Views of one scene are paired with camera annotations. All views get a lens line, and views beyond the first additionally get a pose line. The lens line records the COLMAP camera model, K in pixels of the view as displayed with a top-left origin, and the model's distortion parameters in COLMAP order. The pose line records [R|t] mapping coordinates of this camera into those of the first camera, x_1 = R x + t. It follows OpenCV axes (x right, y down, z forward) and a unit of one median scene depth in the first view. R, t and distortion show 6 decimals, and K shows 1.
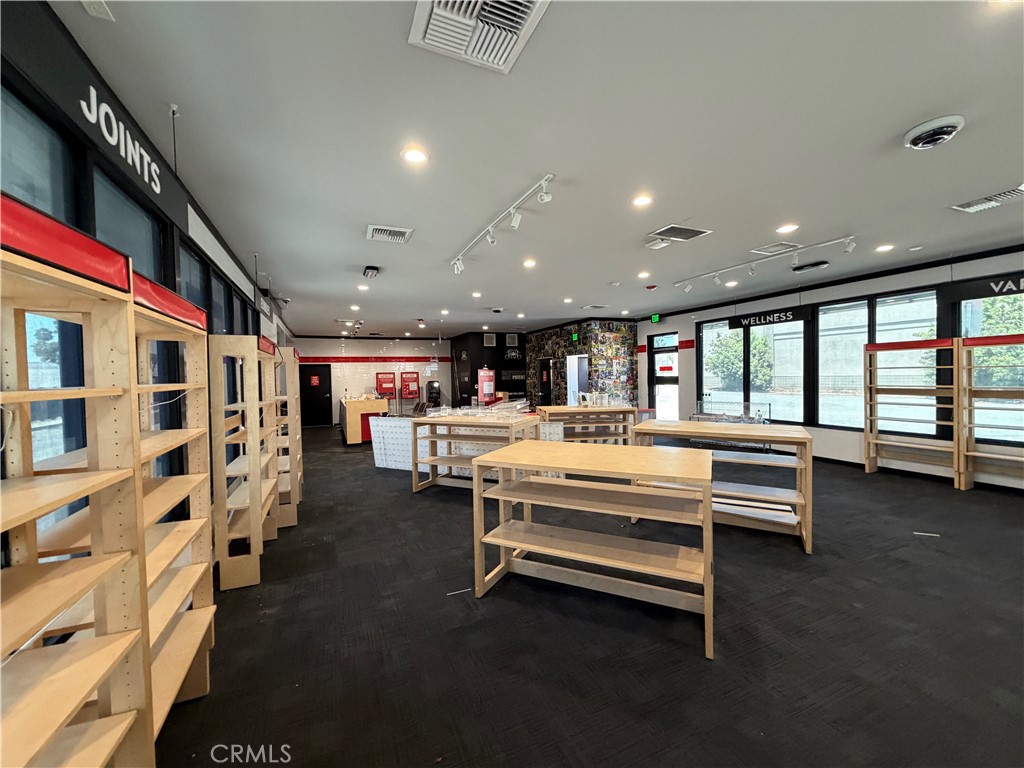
lens RADIAL K [[406.9, 0, 508.8], [0, 406.9, 386.2], [0, 0, 1]] dist [0.002999, 0.000234]
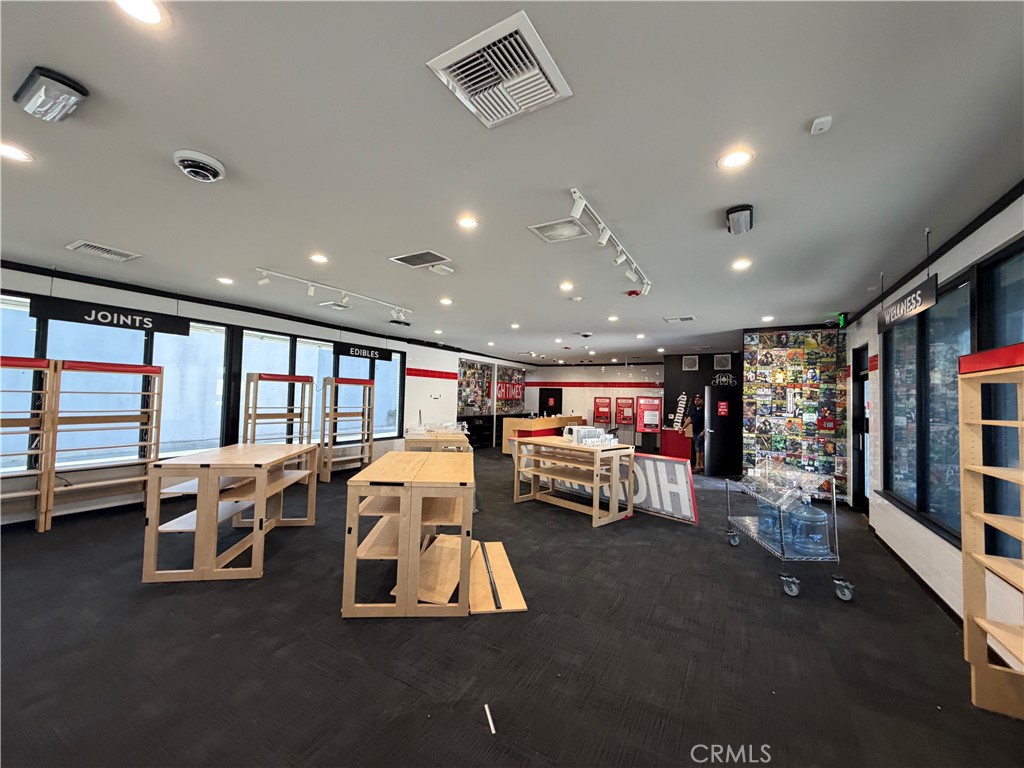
lens RADIAL K [[406.9, 0, 510.8], [0, 406.9, 382.3], [0, 0, 1]] dist [0.002999, 0.000234]
pose [[0.584251, 0.005339, -0.811556, 0.534476], [-0.062457, 0.997309, -0.038403, -0.021371], [0.809166, 0.073125, 0.583012, 0.246833]]
